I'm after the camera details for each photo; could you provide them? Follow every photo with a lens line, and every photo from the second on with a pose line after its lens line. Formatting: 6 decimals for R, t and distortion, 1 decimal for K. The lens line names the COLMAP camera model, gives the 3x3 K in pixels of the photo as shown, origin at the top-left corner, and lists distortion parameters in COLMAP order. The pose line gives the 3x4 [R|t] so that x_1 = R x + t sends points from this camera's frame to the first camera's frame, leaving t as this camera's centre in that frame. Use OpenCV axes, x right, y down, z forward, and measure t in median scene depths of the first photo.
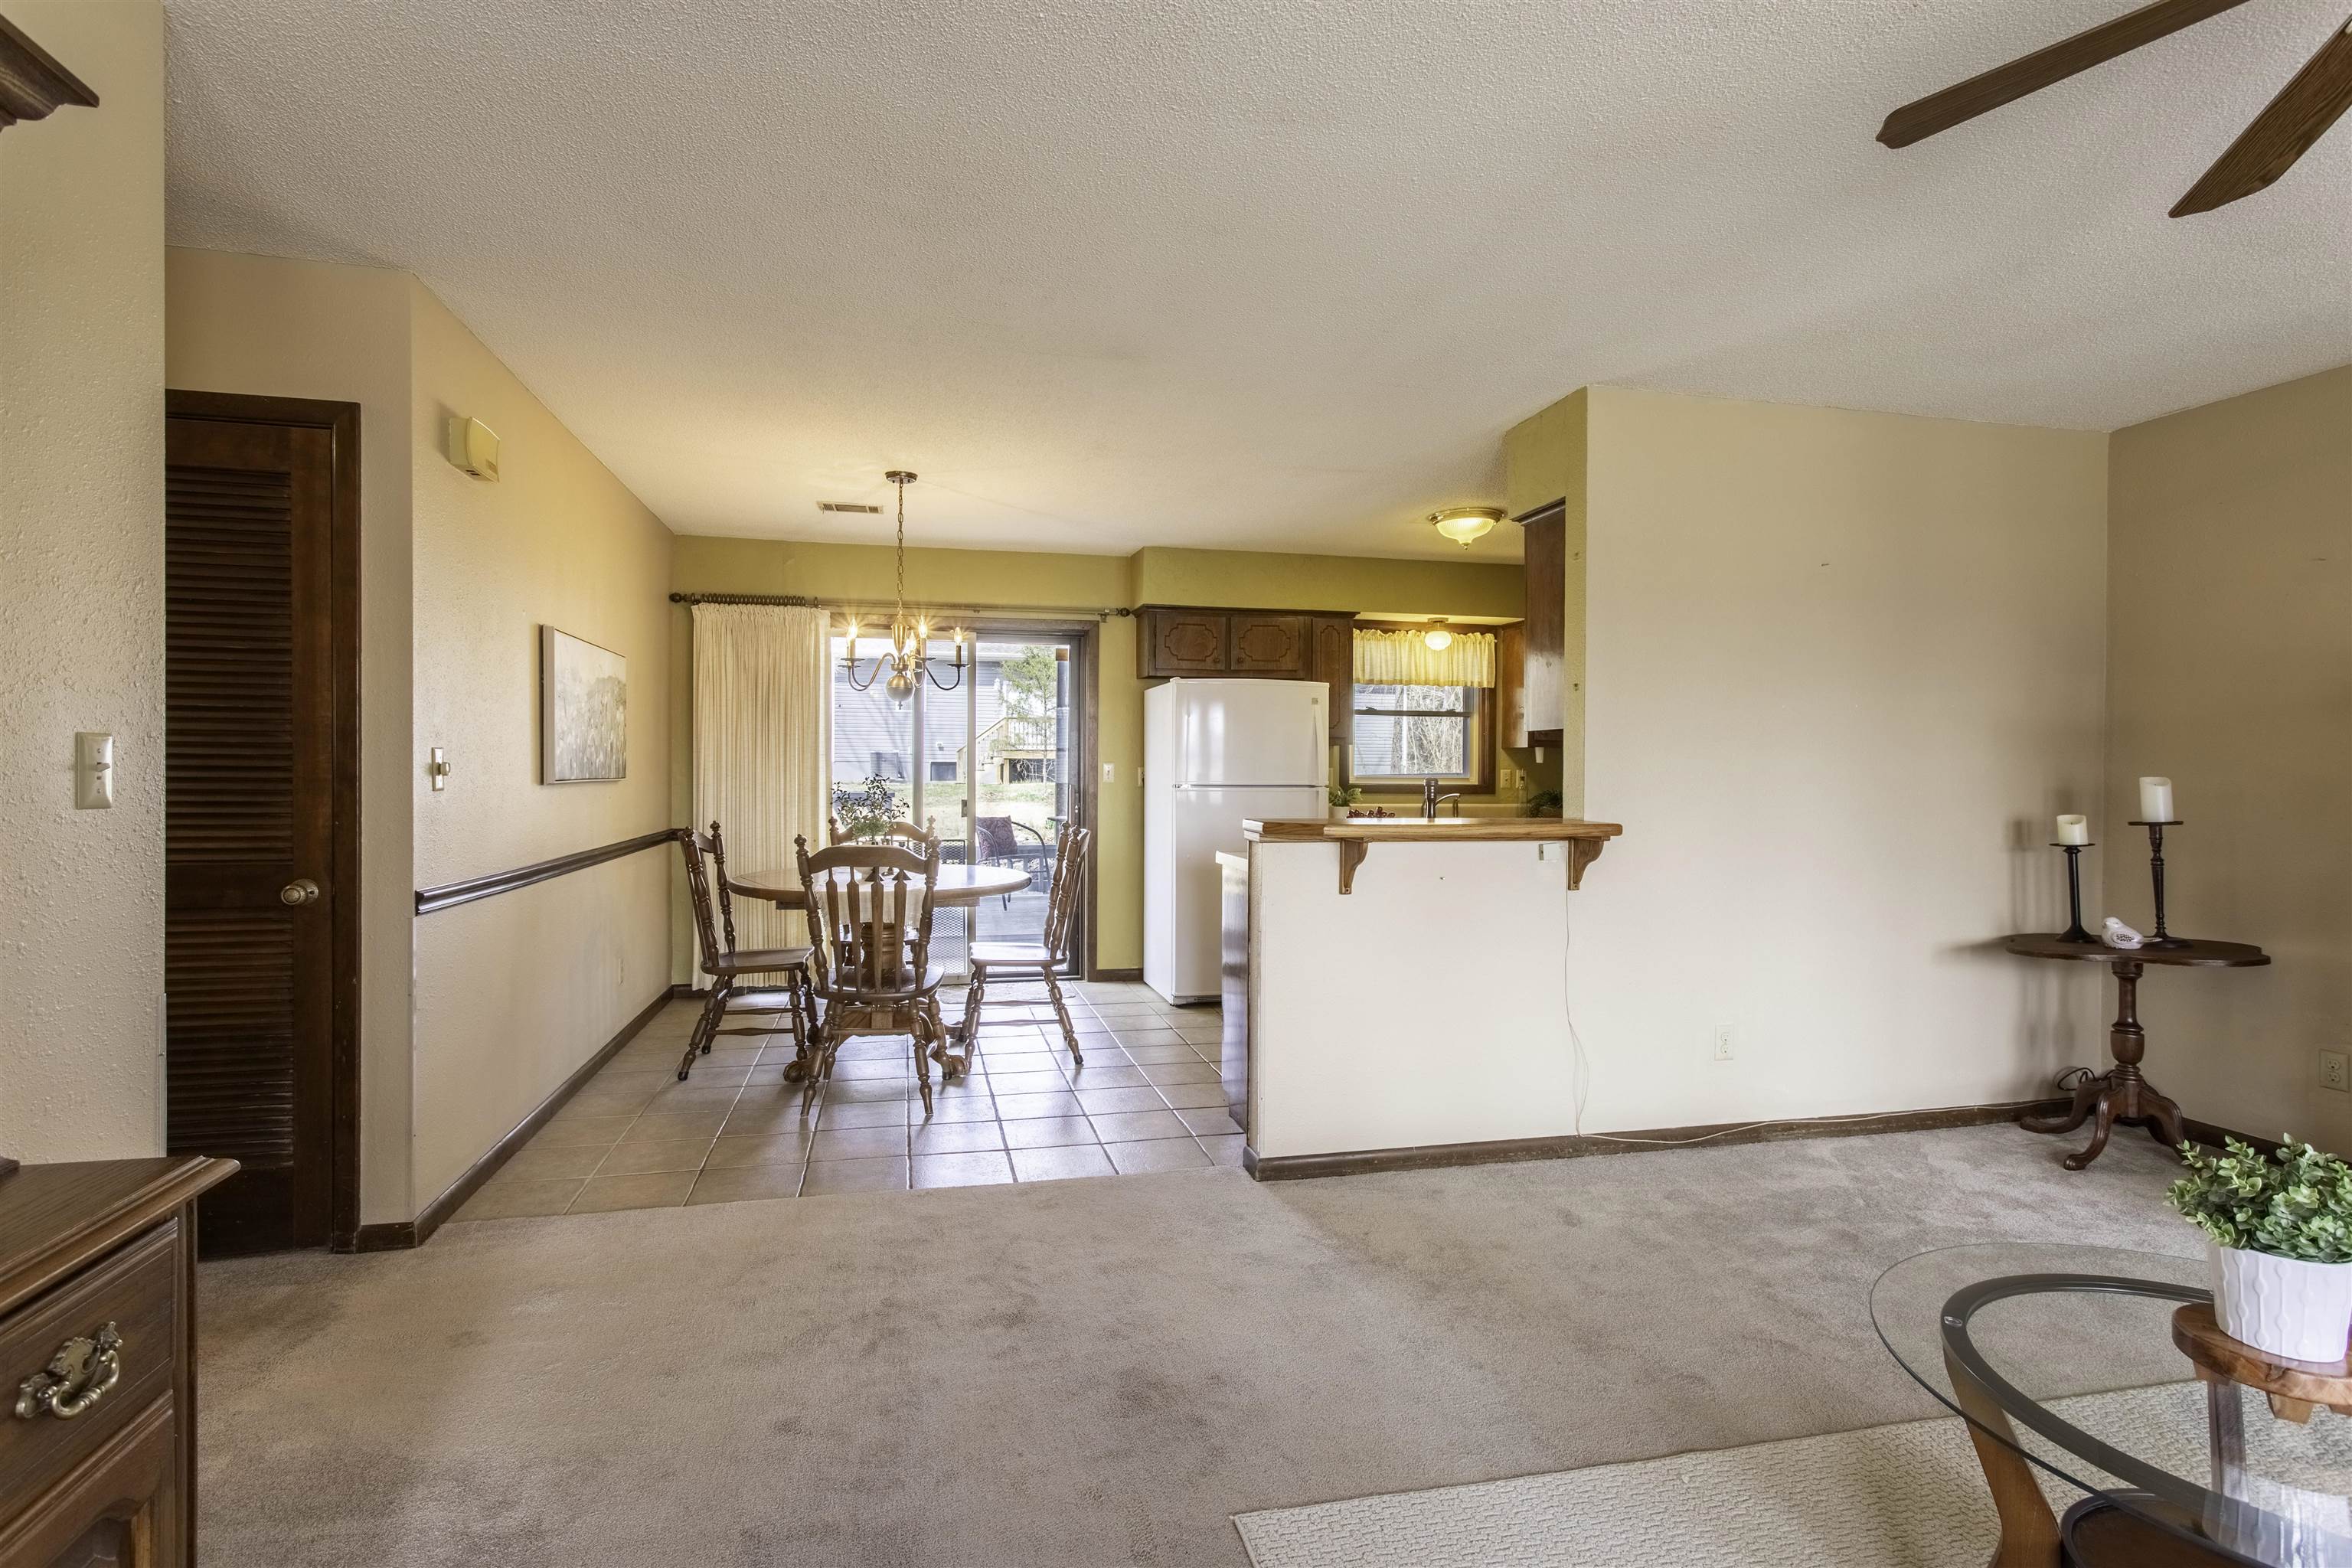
lens RADIAL K [[1122.8, 0, 1154.0], [0, 1122.8, 782.3], [0, 0, 1]] dist [0.003865, 0.000552]
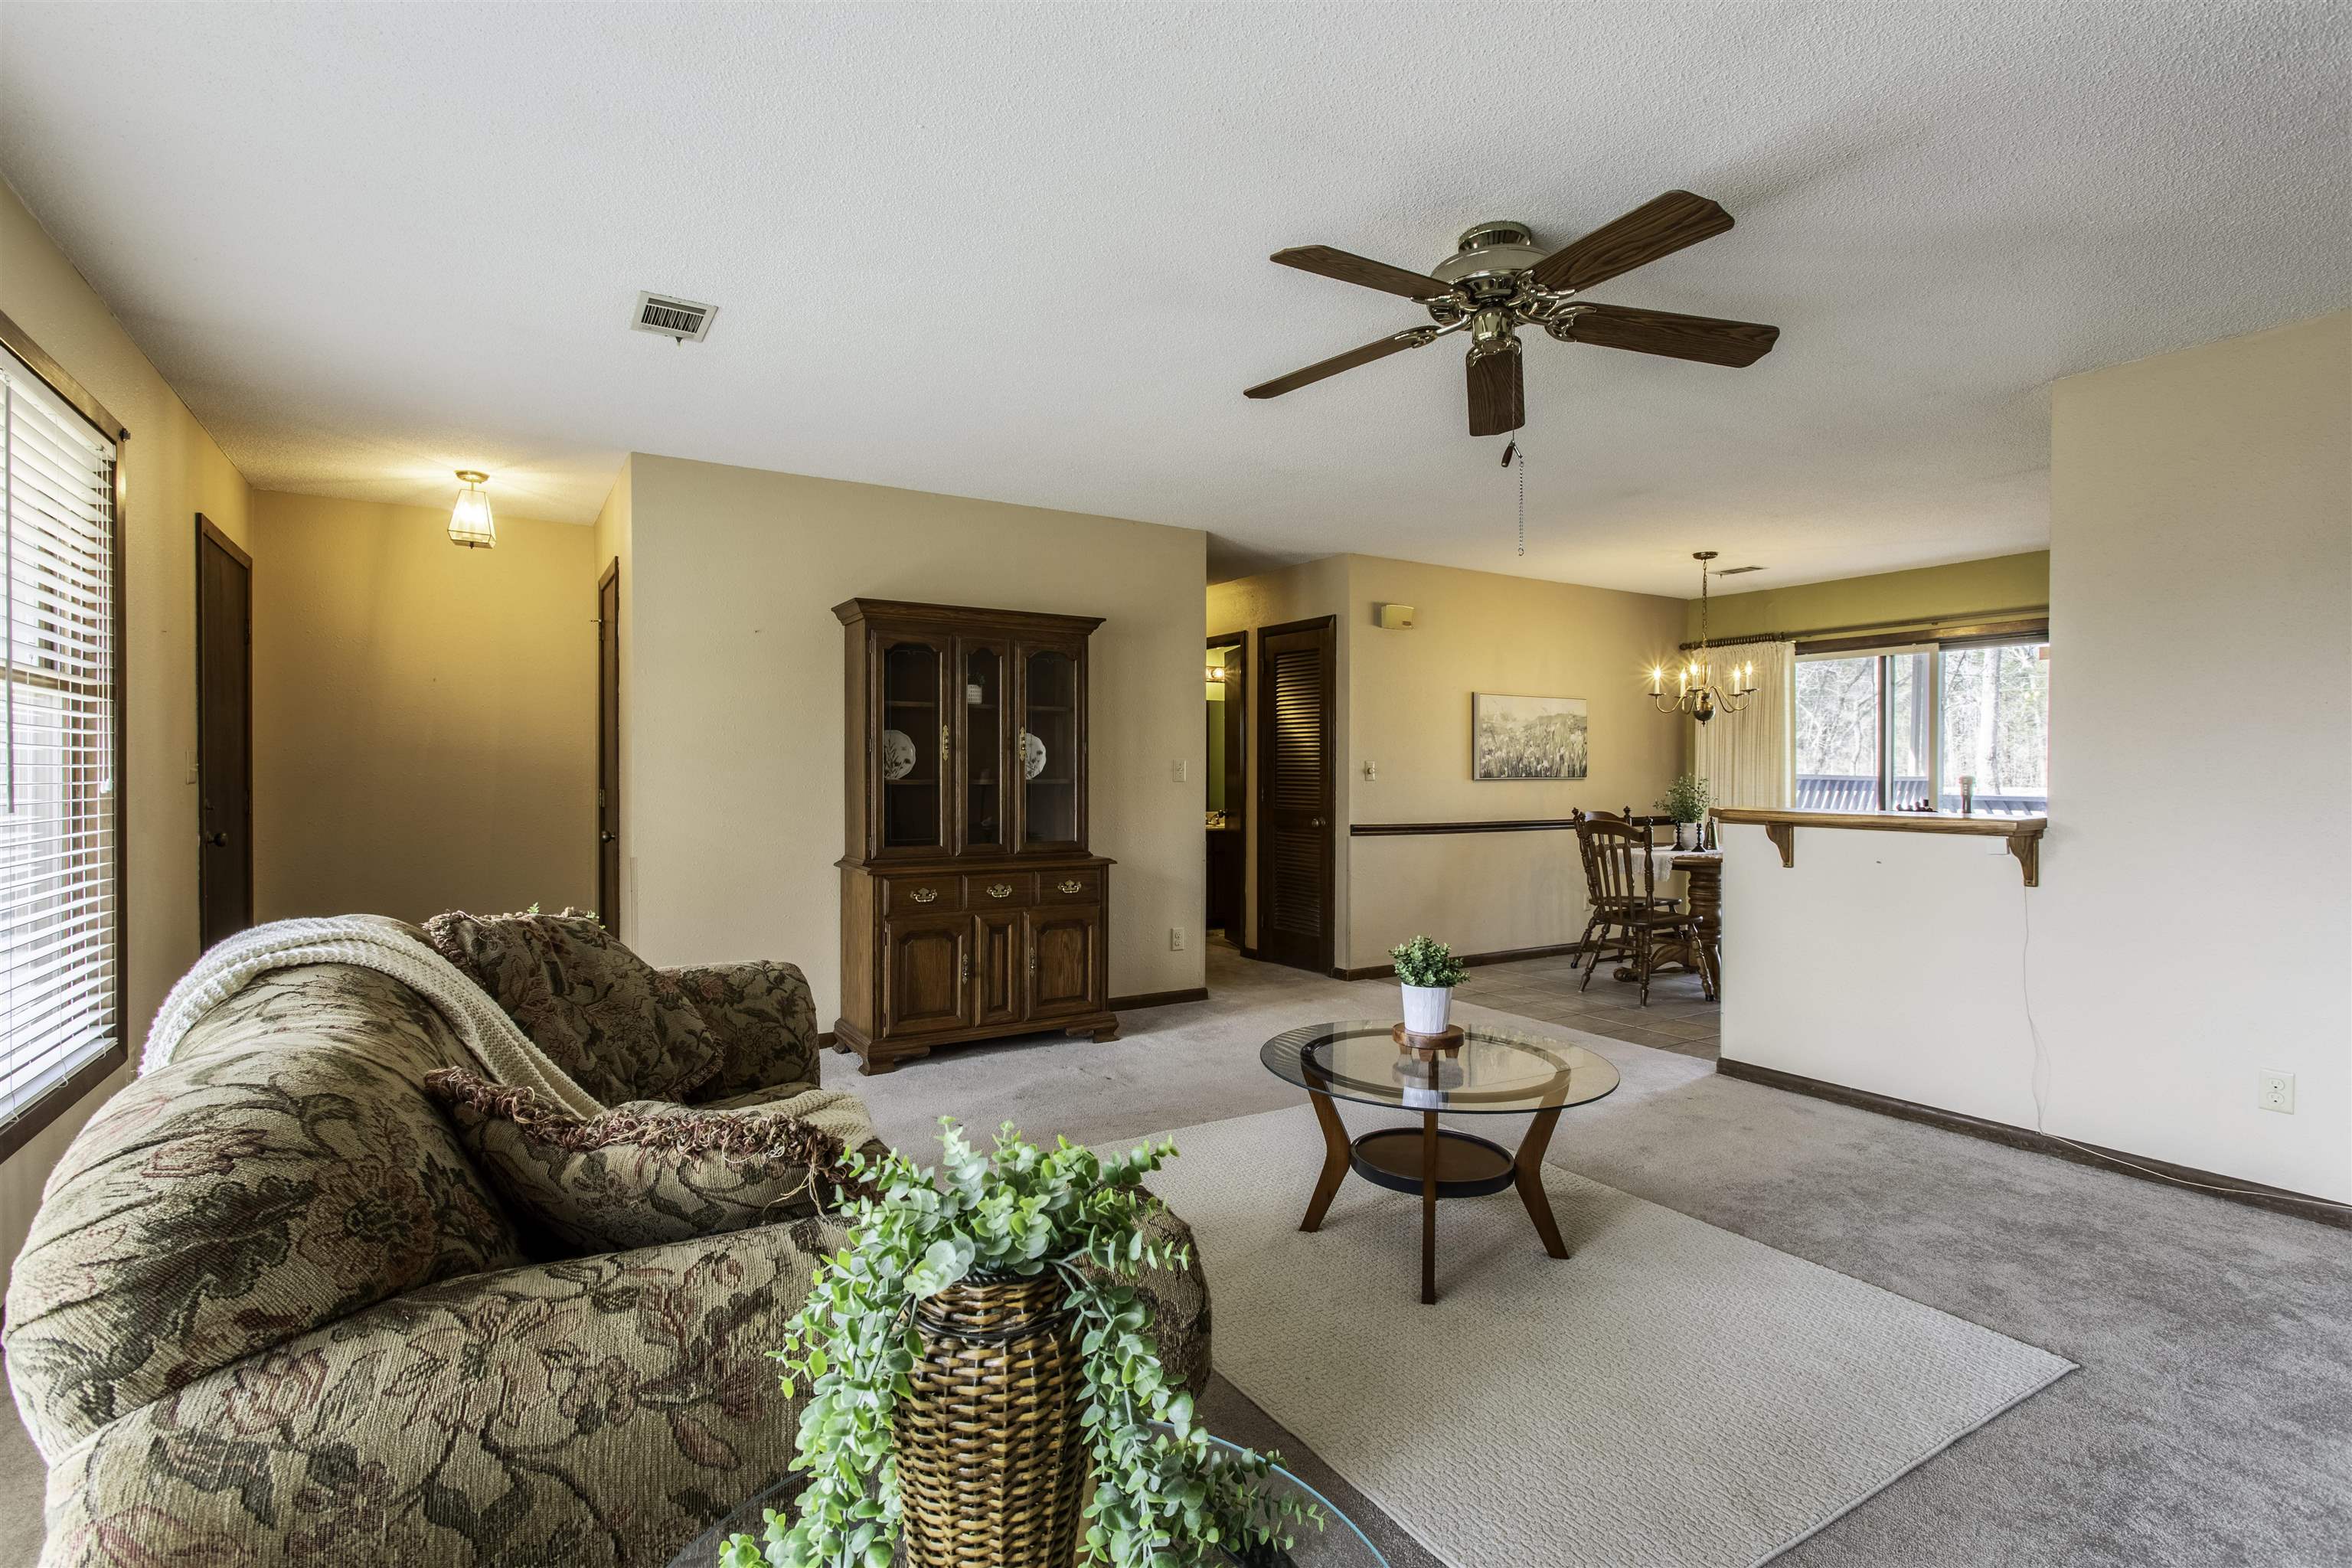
lens RADIAL K [[1125.0, 0, 1183.7], [0, 1125.0, 779.0], [0, 0, 1]] dist [-0.000070, 0.000094]
pose [[0.334843, 0.003345, -0.942268, 1.060421], [-0.010198, 0.999948, -0.000074, 0.005502], [0.942219, 0.009634, 0.334860, -0.060403]]
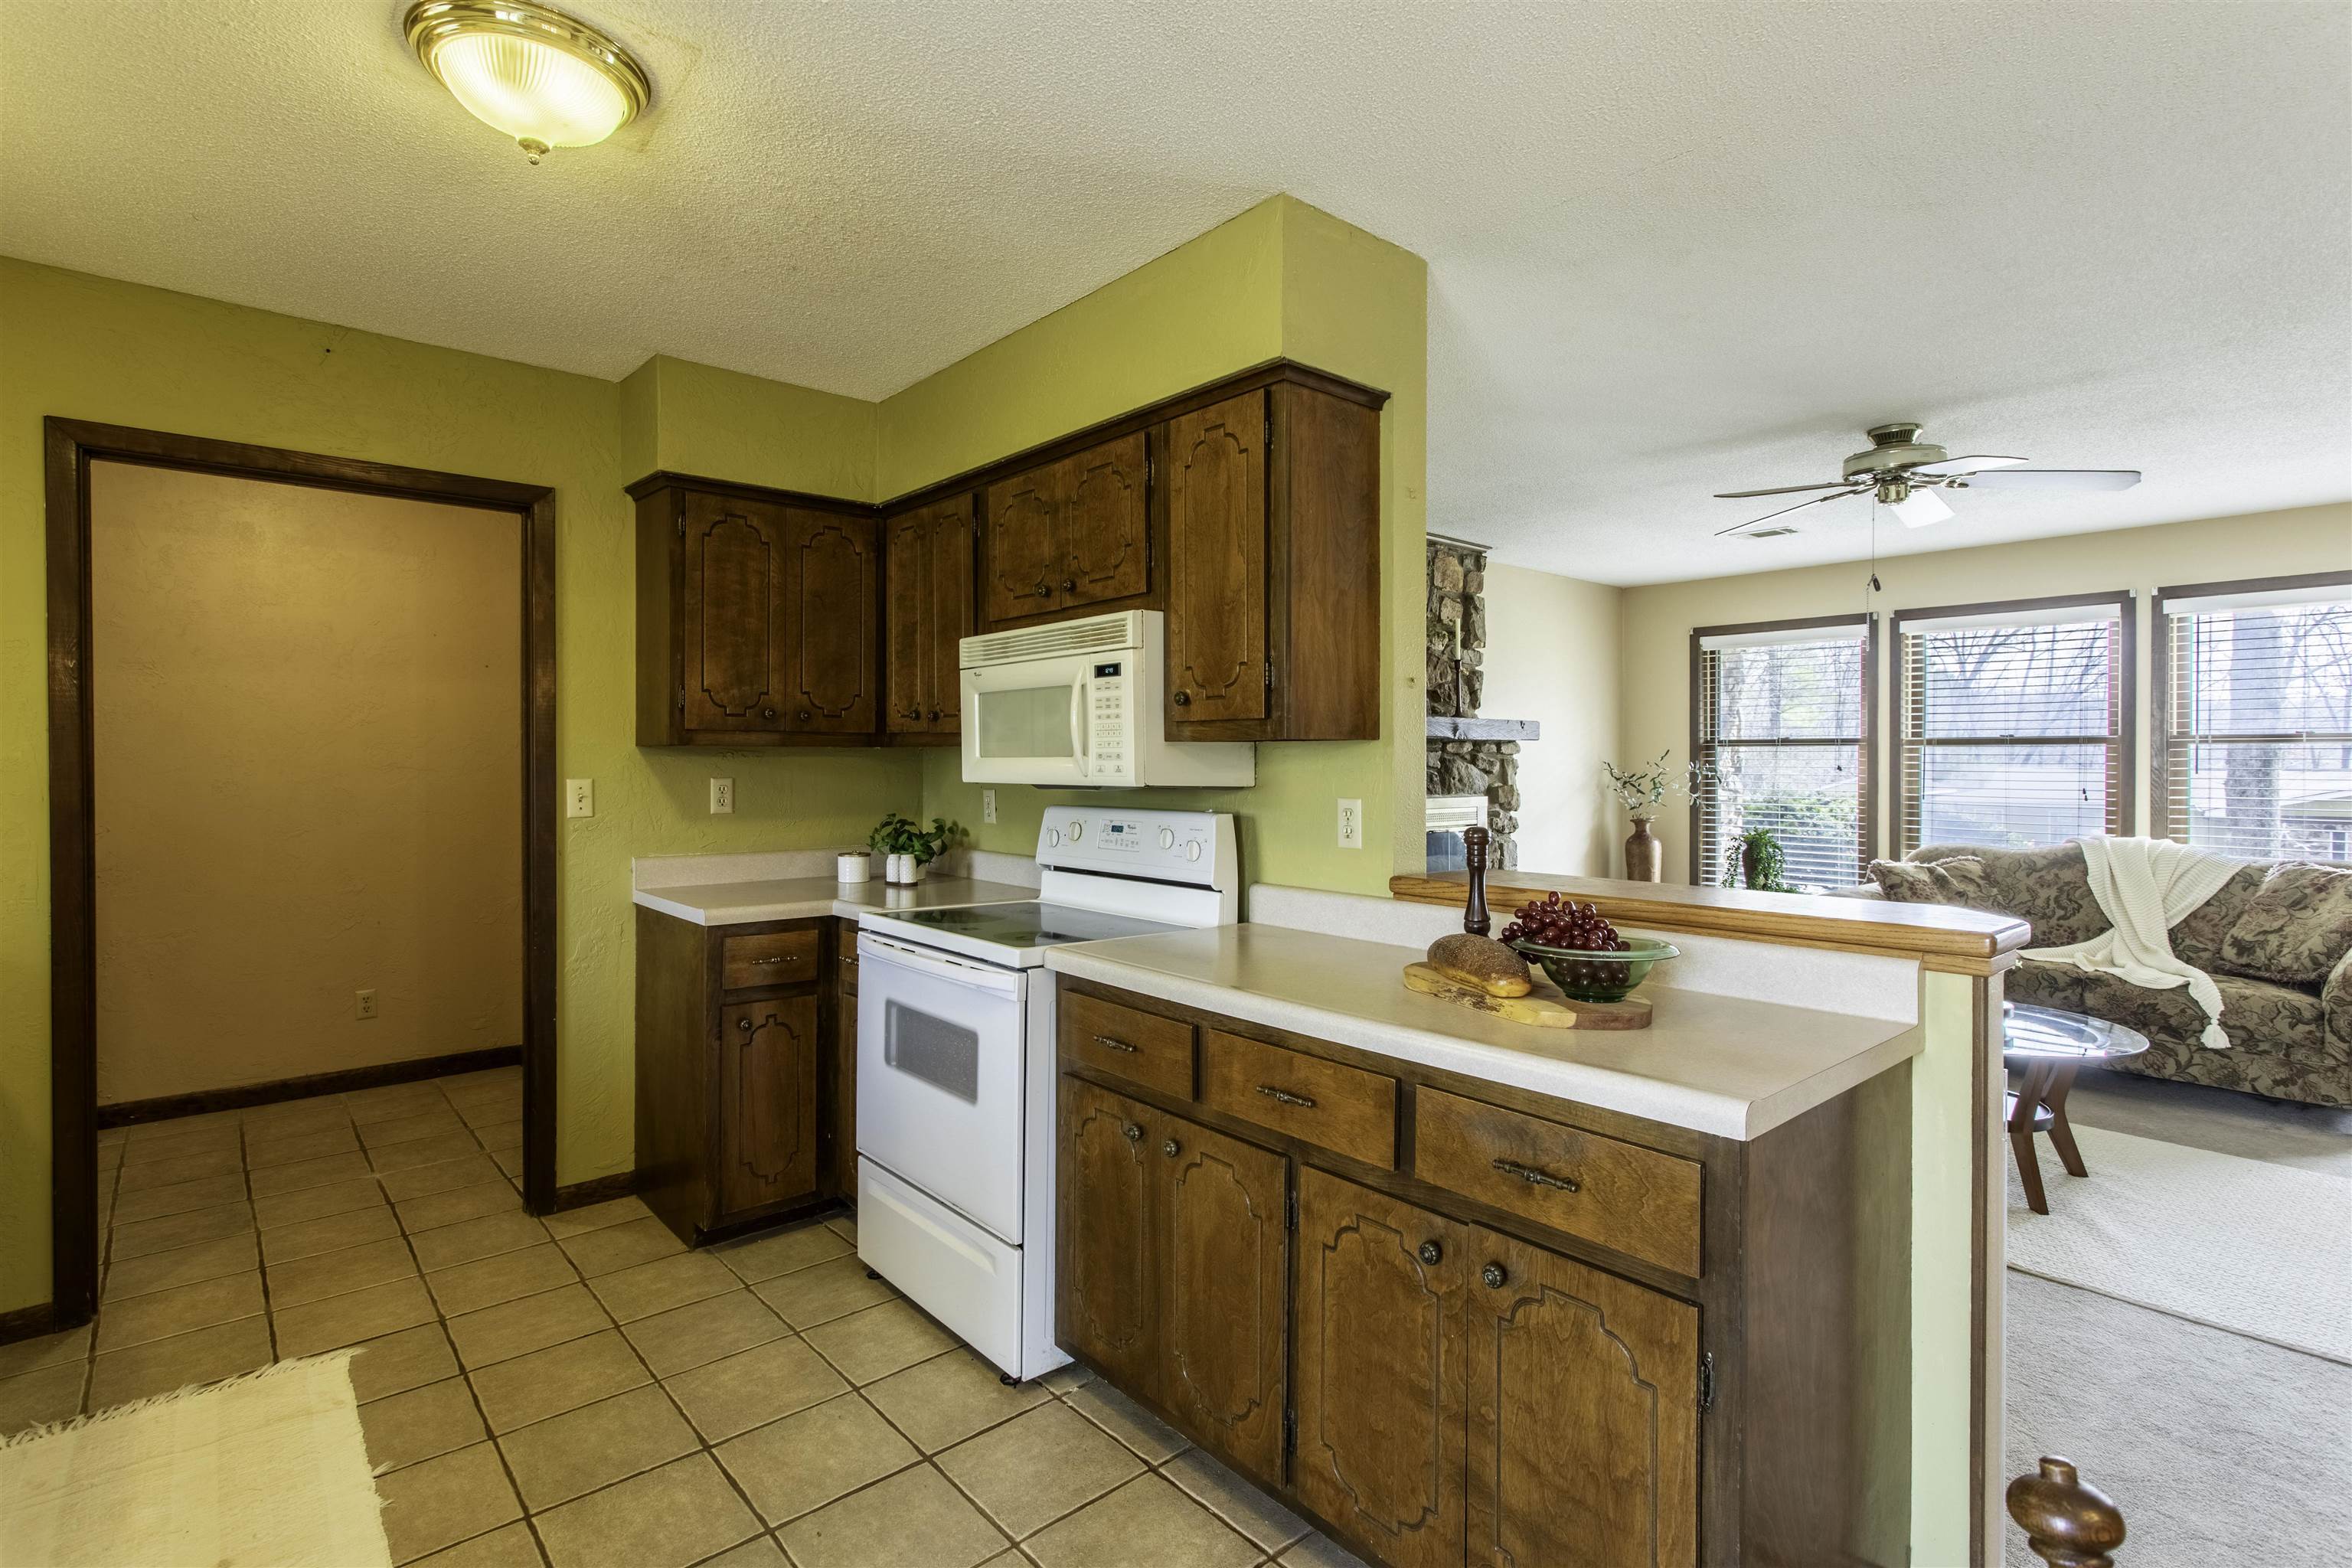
lens RADIAL K [[1110.9, 0, 1160.8], [0, 1110.9, 769.9], [0, 0, 1]] dist [0.003277, 0.000580]
pose [[-0.467836, -0.014493, 0.883696, -0.156735], [0.005838, 0.999793, 0.019488, -0.045043], [-0.883796, 0.014276, -0.467655, 1.432130]]
